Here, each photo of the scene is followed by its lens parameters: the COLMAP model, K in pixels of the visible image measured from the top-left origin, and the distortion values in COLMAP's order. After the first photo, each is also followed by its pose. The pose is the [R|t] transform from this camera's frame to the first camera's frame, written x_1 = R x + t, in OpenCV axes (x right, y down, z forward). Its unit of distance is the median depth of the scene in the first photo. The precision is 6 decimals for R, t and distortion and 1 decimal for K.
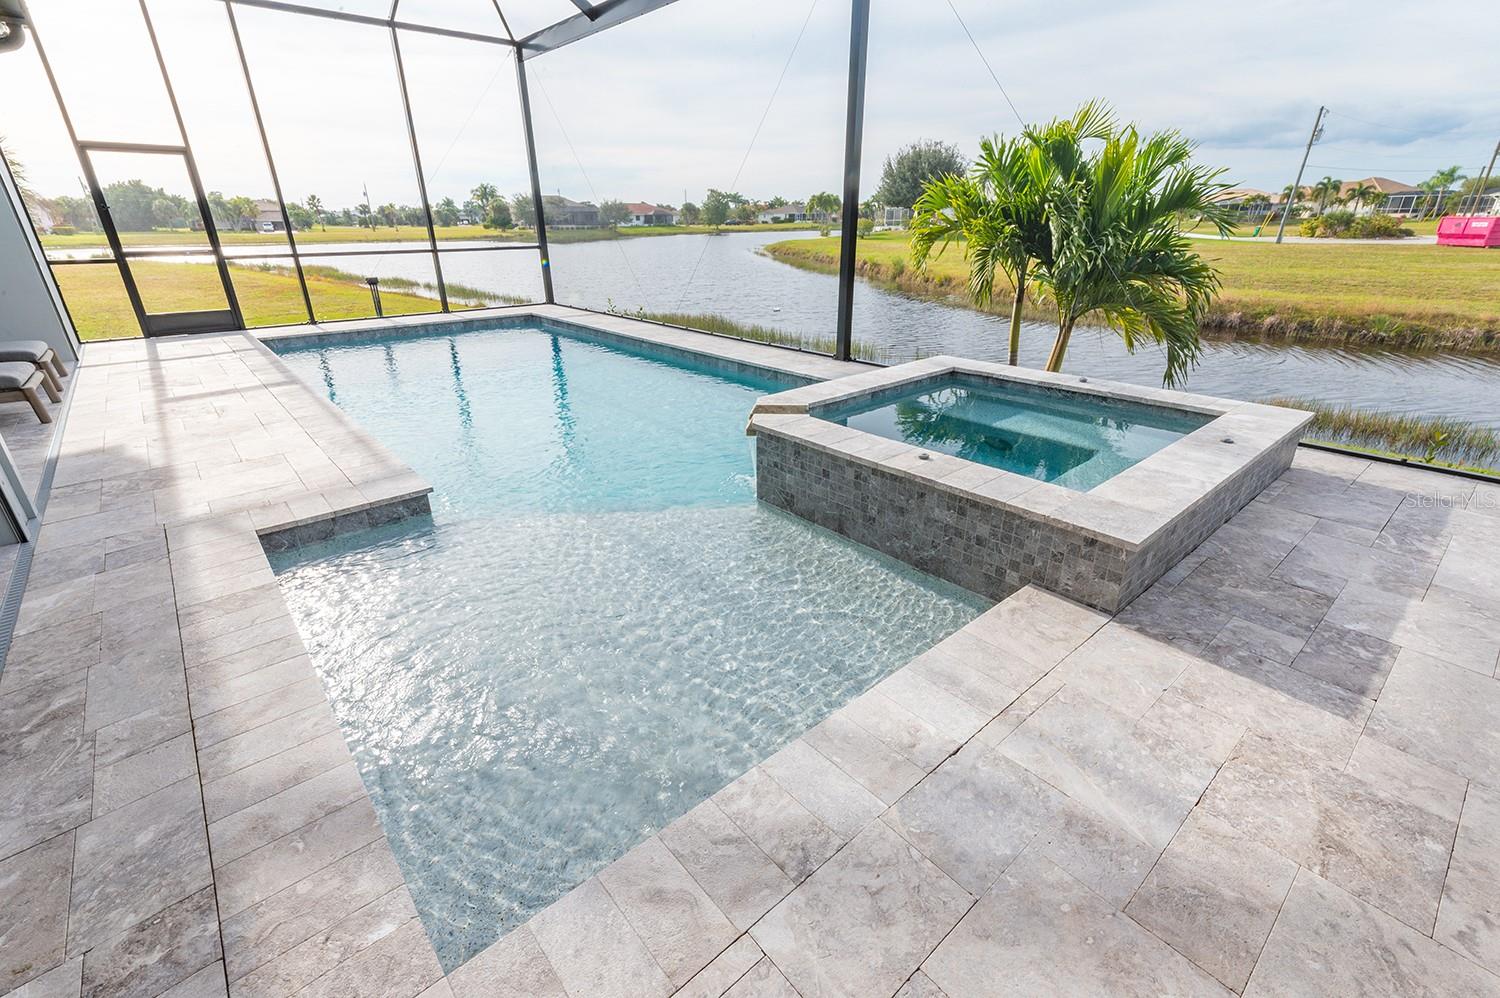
lens RADIAL K [[658.1, 0, 747.9], [0, 658.1, 498.9], [0, 0, 1]] dist [0.016340, -0.000482]
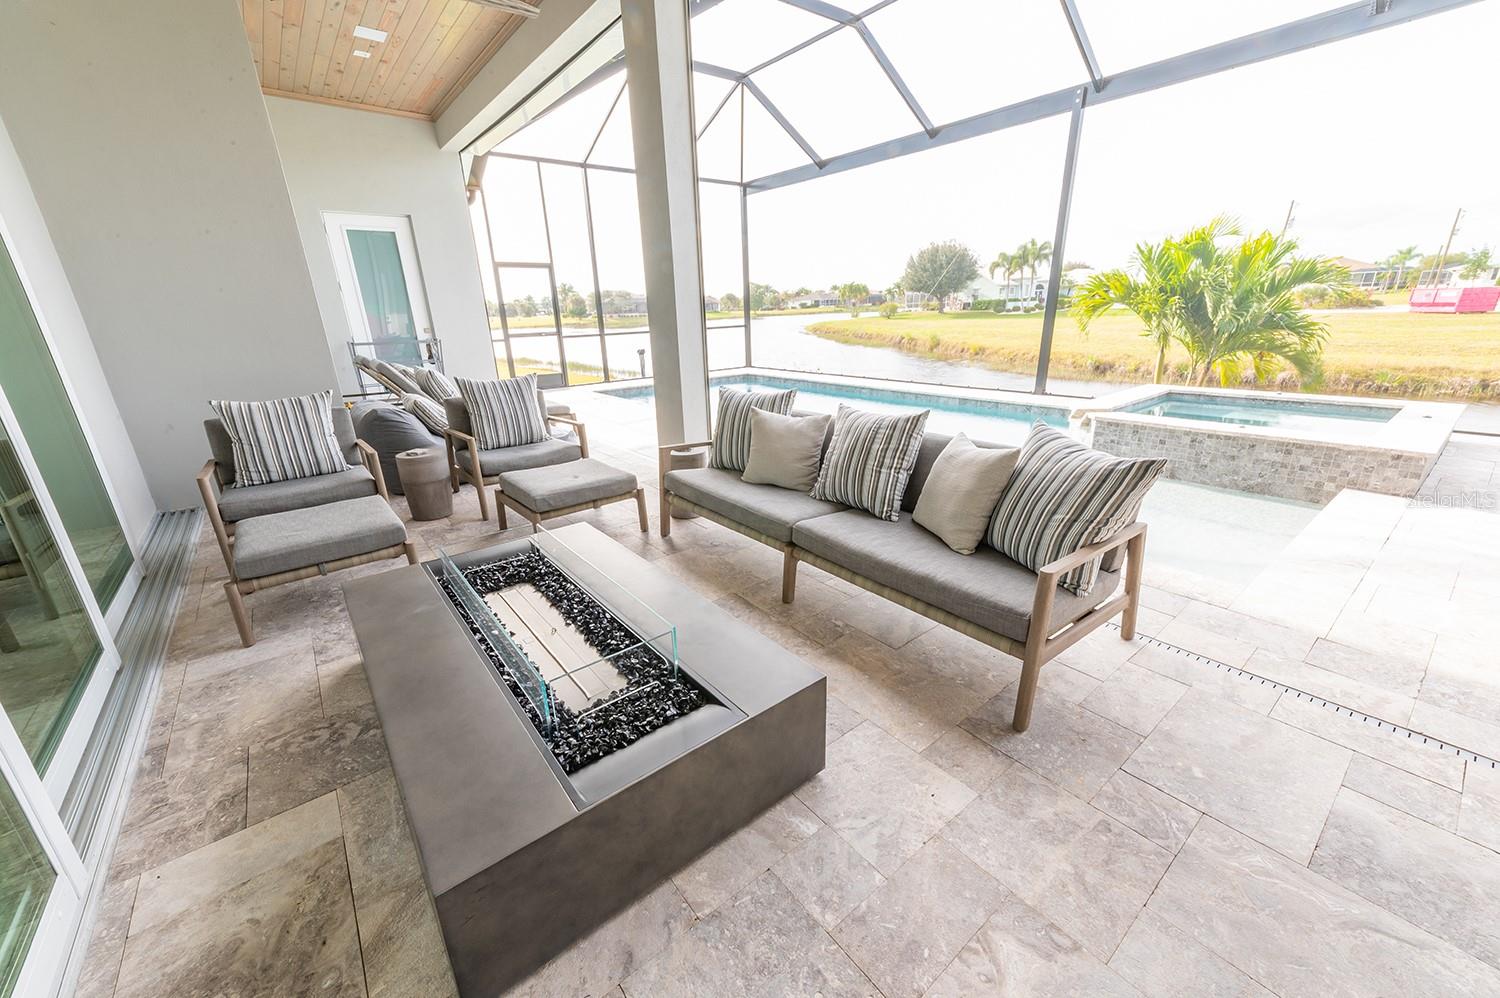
lens RADIAL K [[581.3, 0, 748.1], [0, 581.3, 495.2], [0, 0, 1]] dist [0.020664, -0.001063]
pose [[0.999067, -0.008377, -0.042357, -0.135013], [0.004672, 0.996213, -0.086821, 0.034223], [0.042924, 0.086542, 0.995323, -0.078287]]
